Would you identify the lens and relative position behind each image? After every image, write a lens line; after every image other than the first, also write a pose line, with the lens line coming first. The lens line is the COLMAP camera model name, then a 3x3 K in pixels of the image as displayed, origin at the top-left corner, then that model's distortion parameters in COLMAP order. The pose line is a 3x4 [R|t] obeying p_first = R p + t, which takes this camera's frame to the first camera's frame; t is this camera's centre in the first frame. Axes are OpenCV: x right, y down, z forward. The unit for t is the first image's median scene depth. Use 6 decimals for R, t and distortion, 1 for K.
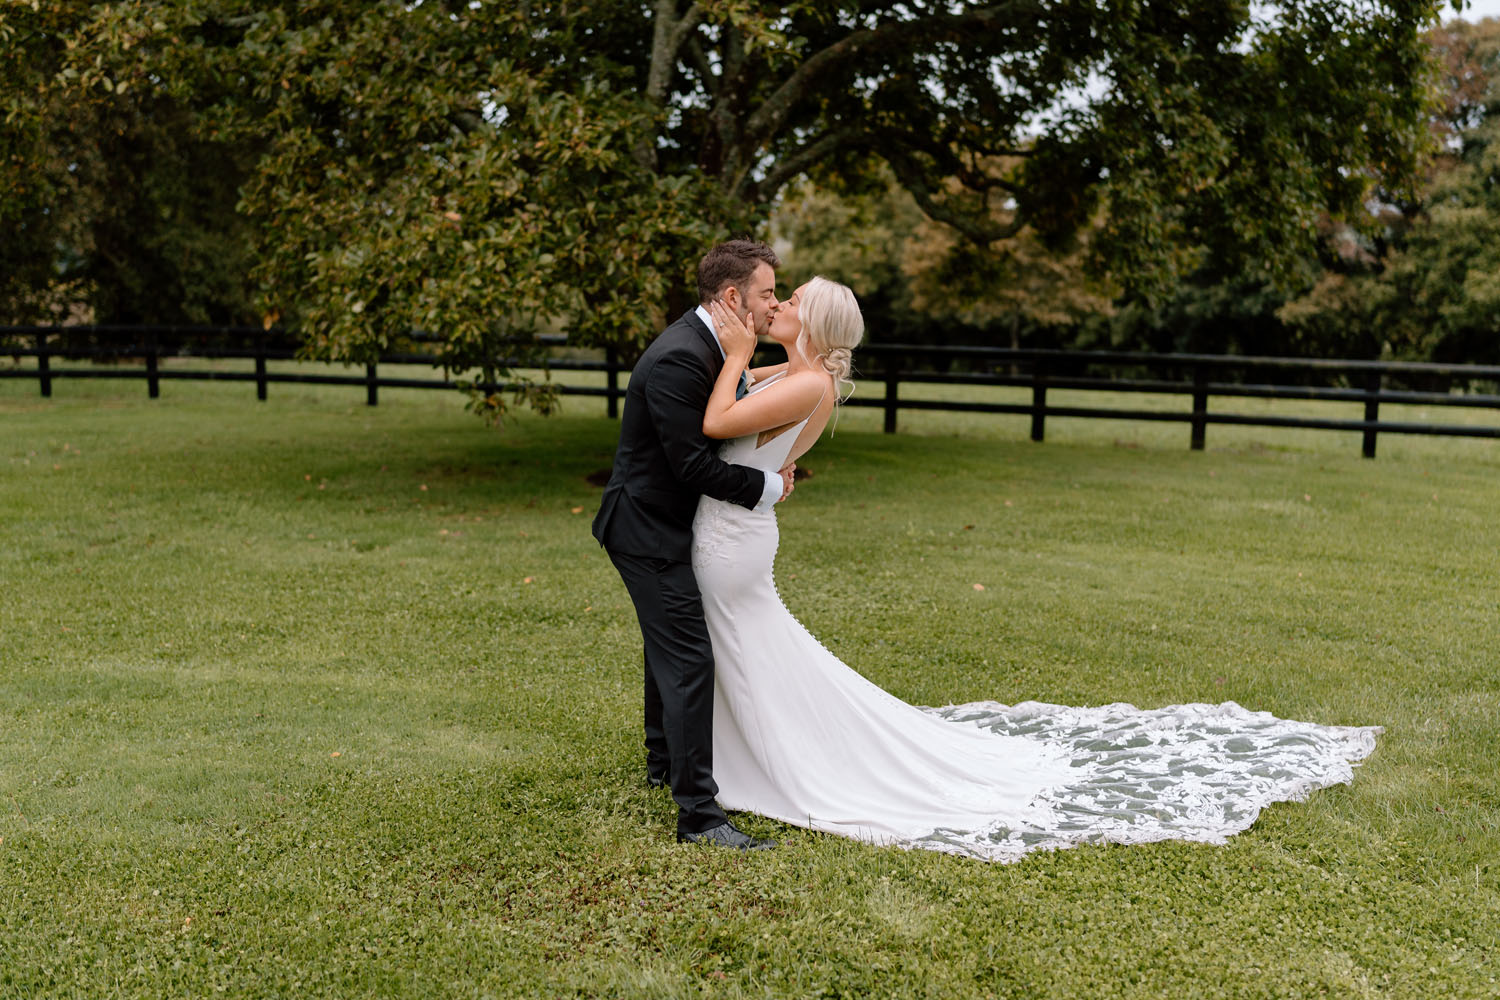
lens RADIAL K [[1394.7, 0, 753.6], [0, 1394.7, 509.6], [0, 0, 1]] dist [0.001502, 0.000000]
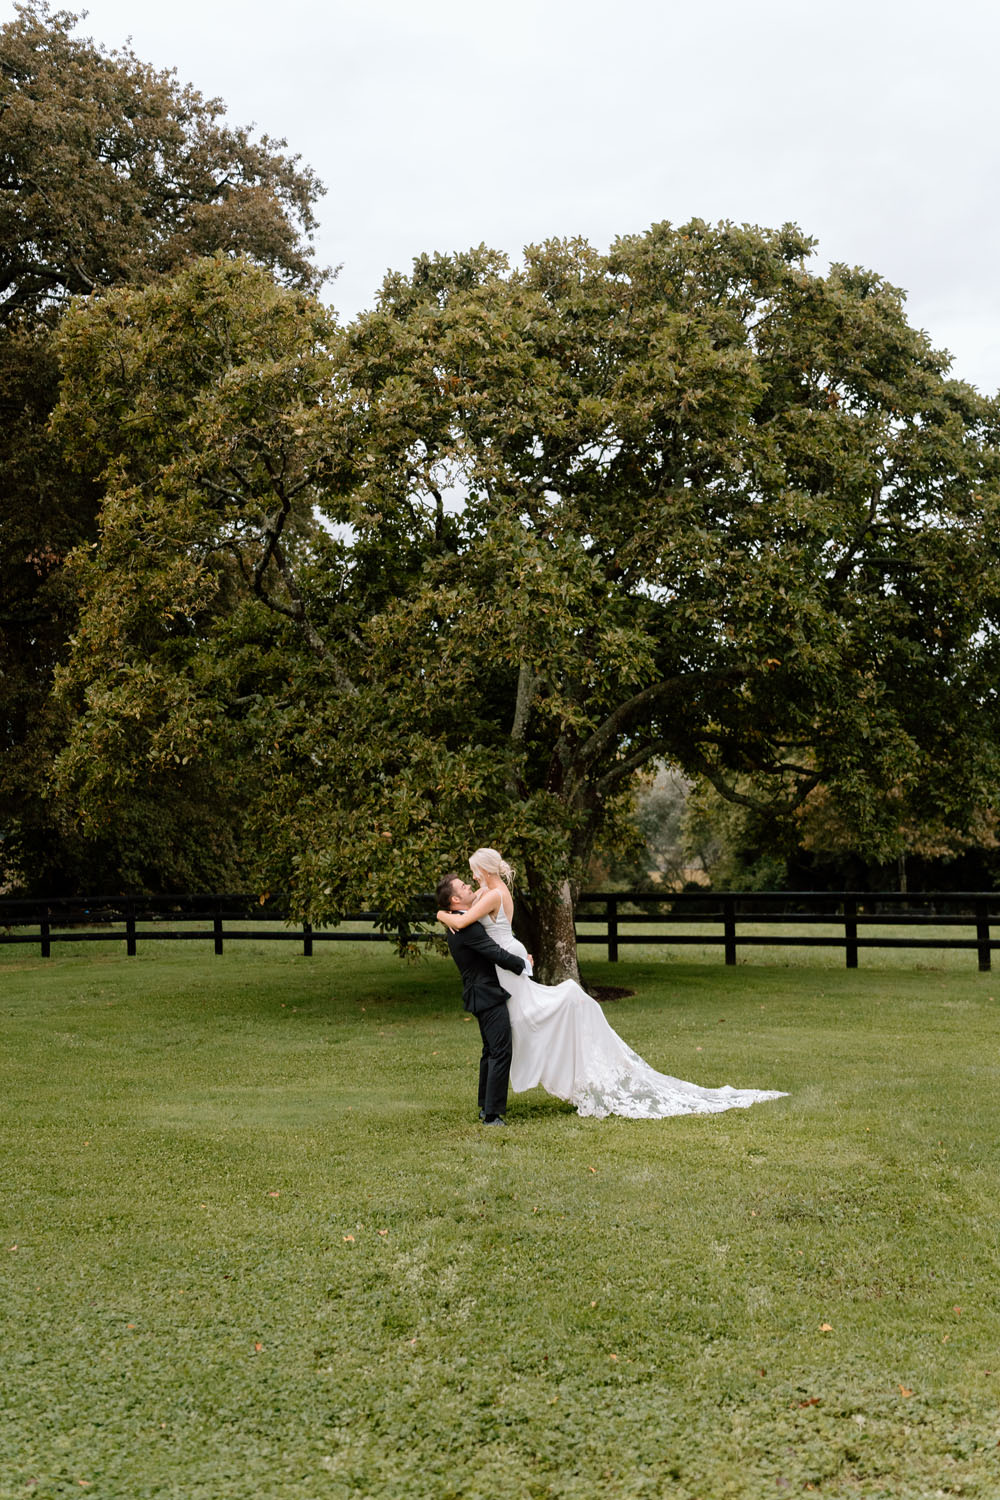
lens RADIAL K [[1394.7, 0, 510.2], [0, 1394.7, 746.0], [0, 0, 1]] dist [0.001502, 0.000000]
pose [[0.993804, -0.046513, -0.100944, 0.088956], [0.023528, 0.975680, -0.217935, 0.044170], [0.108625, 0.214210, 0.970729, -0.540701]]
